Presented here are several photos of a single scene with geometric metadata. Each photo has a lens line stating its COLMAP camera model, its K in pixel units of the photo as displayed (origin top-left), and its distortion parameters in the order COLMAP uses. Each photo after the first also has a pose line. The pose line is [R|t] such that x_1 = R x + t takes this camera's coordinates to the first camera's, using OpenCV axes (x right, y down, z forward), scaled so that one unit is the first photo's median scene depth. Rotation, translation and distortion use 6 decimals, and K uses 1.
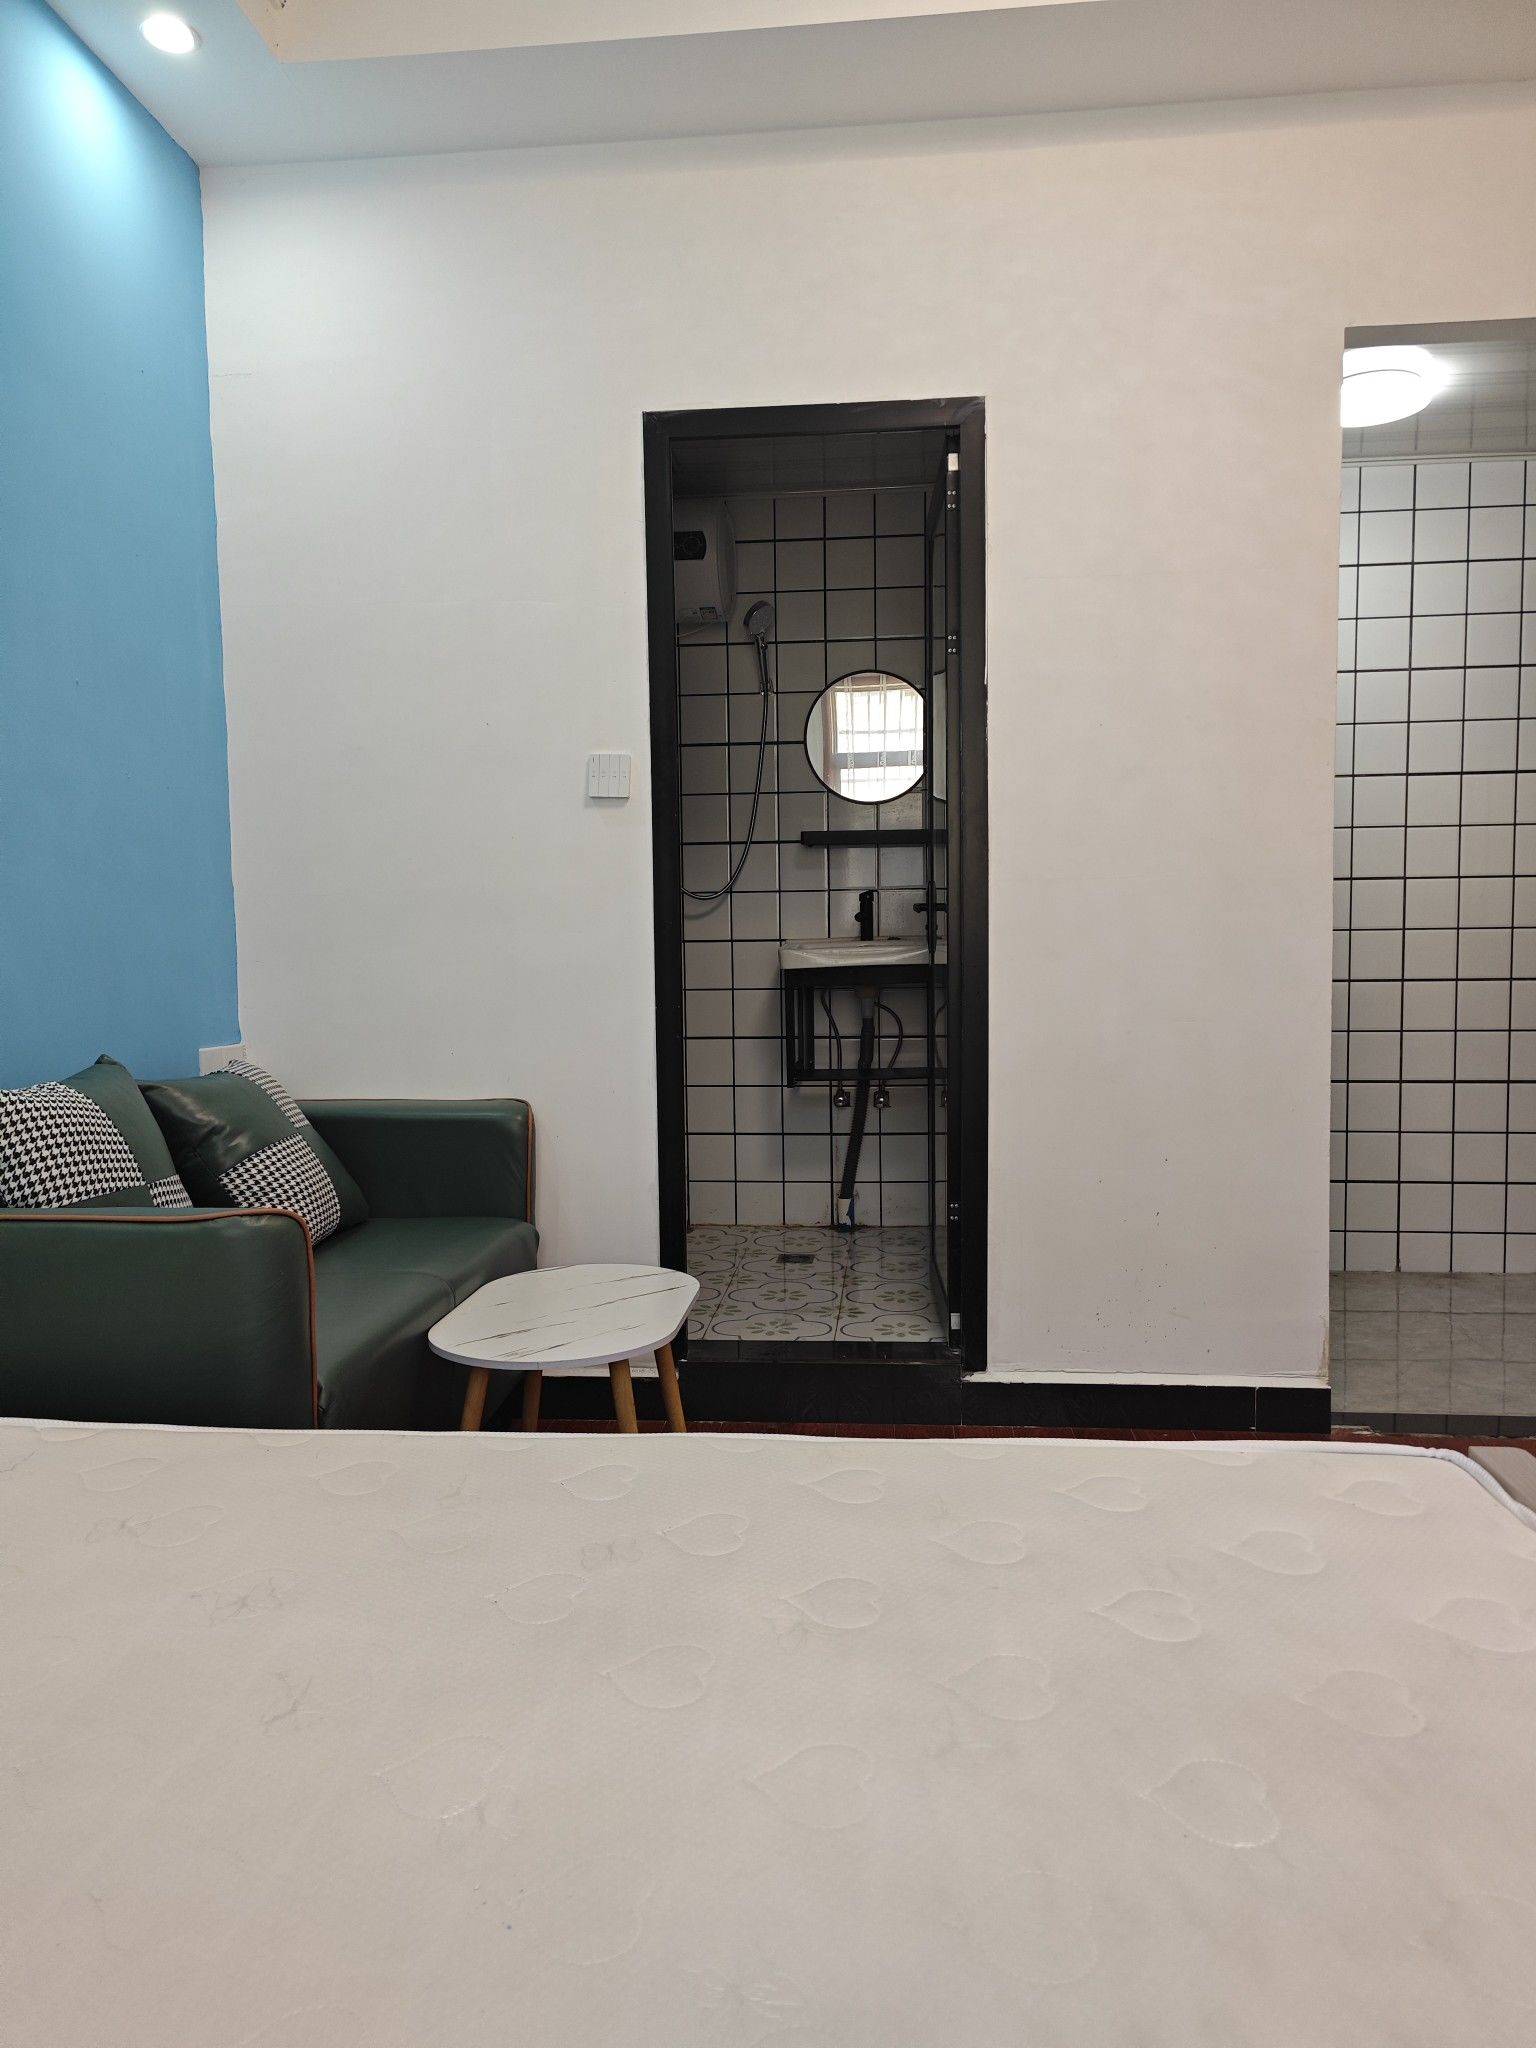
lens RADIAL K [[1372.9, 0, 760.5], [0, 1372.9, 1033.3], [0, 0, 1]] dist [0.054684, -0.043955]
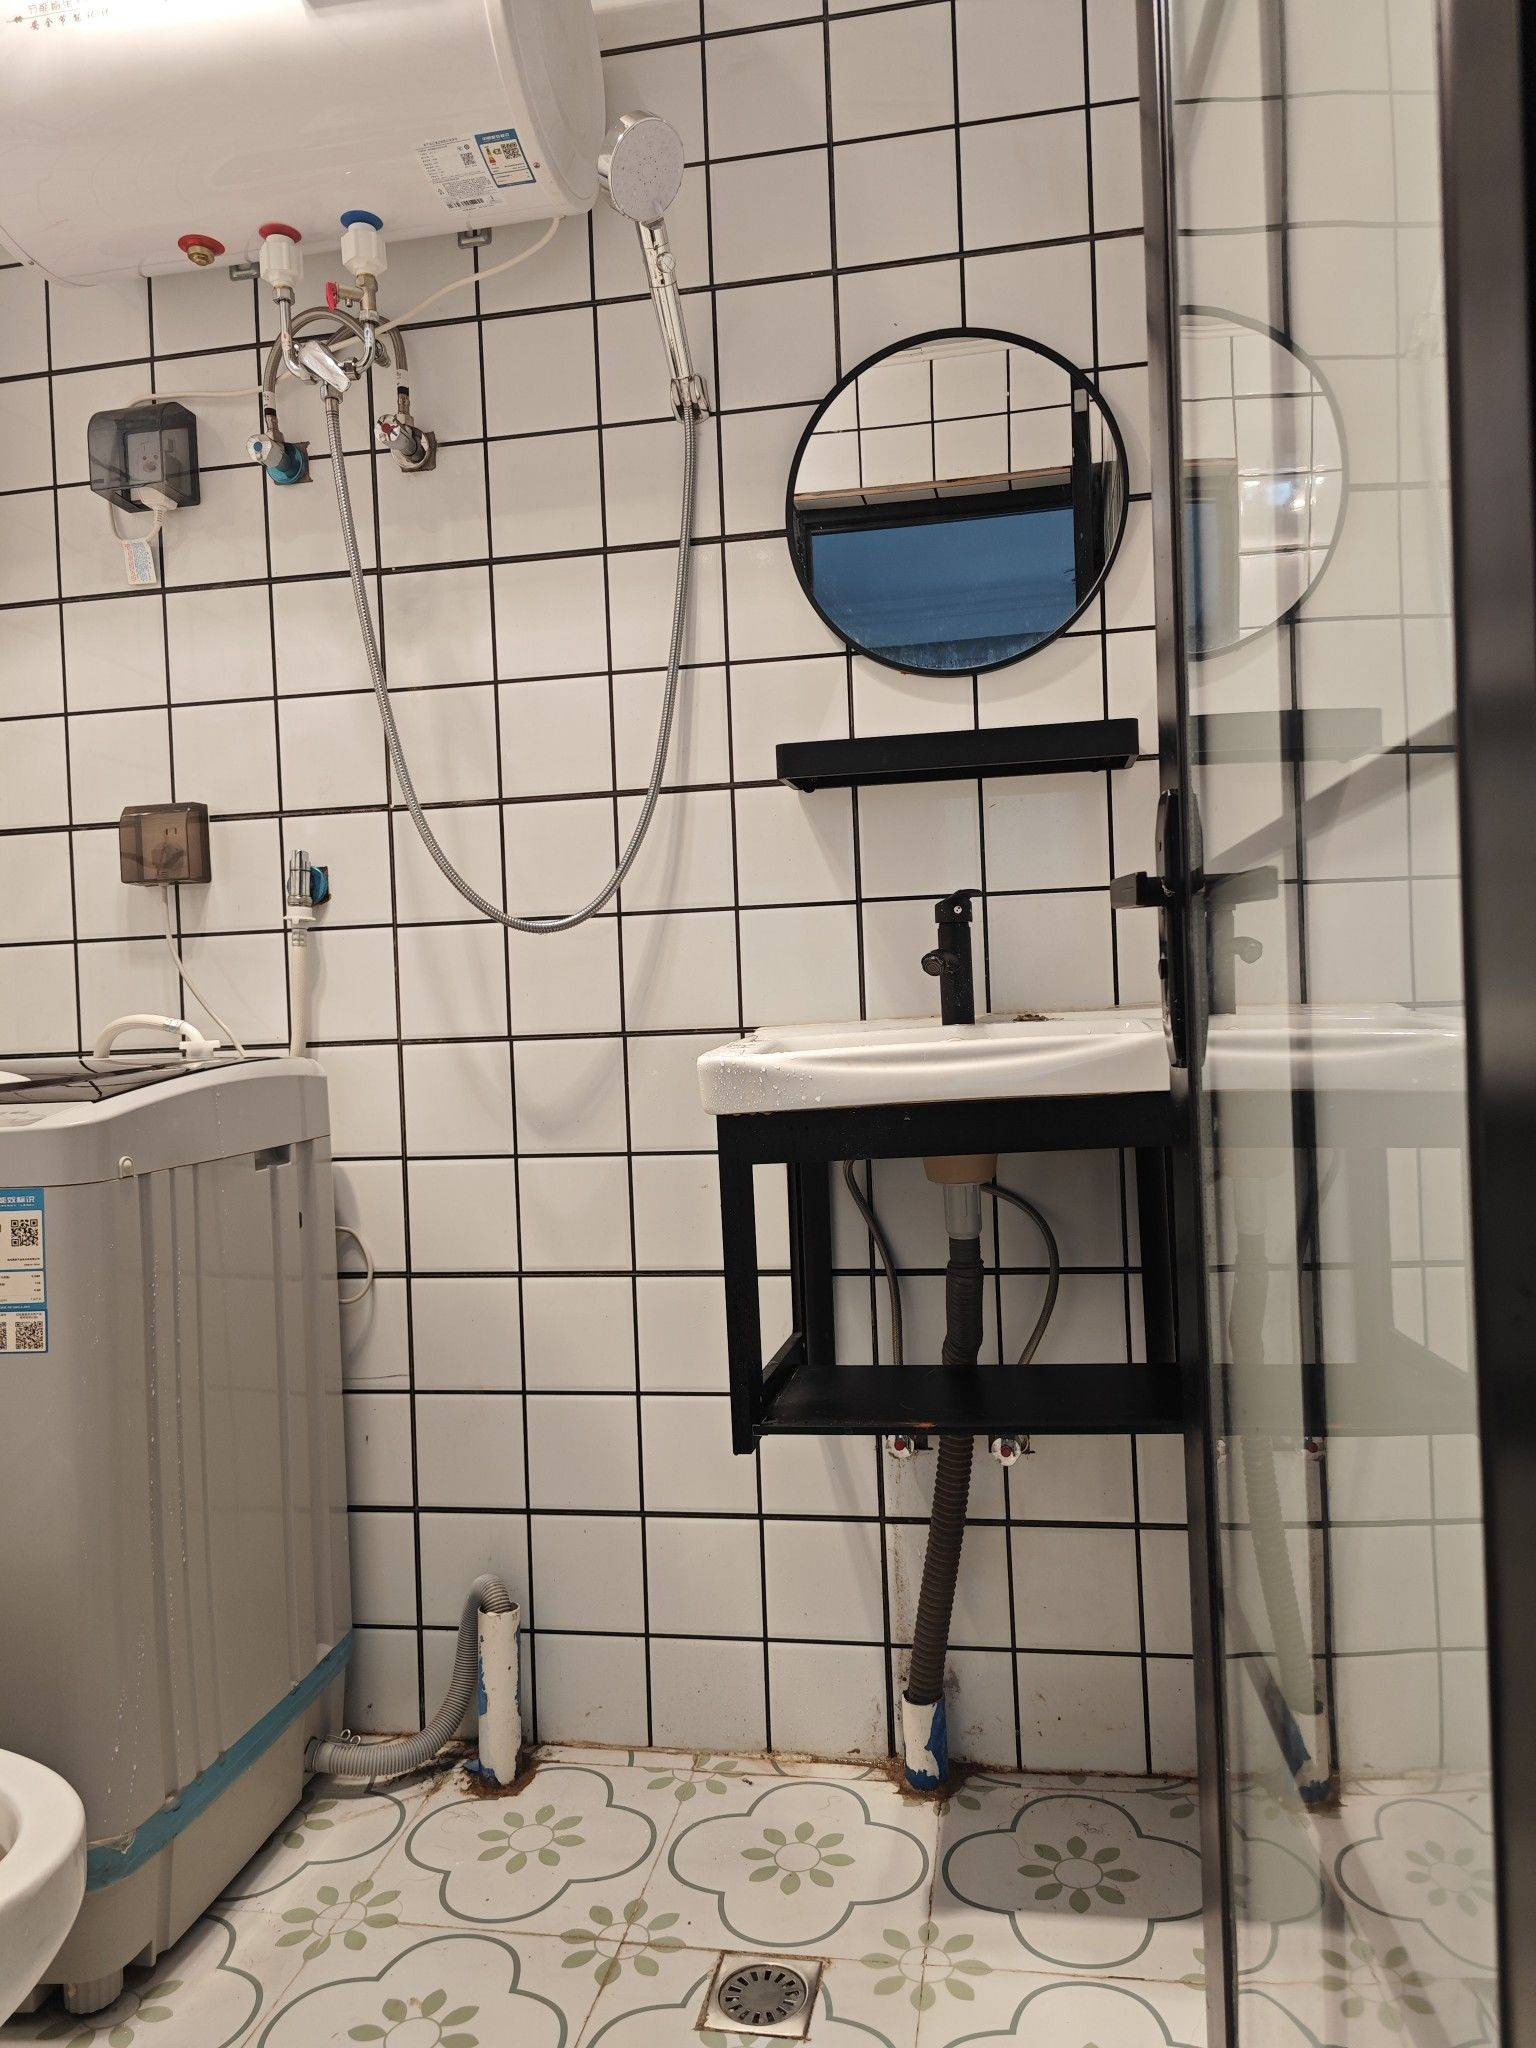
lens RADIAL K [[1372.9, 0, 771.6], [0, 1372.9, 1016.5], [0, 0, 1]] dist [0.054684, -0.043955]
pose [[0.997308, -0.019118, -0.070784, 0.051901], [0.012138, 0.995137, -0.097750, -0.032848], [0.072309, 0.096628, 0.992691, 0.606791]]
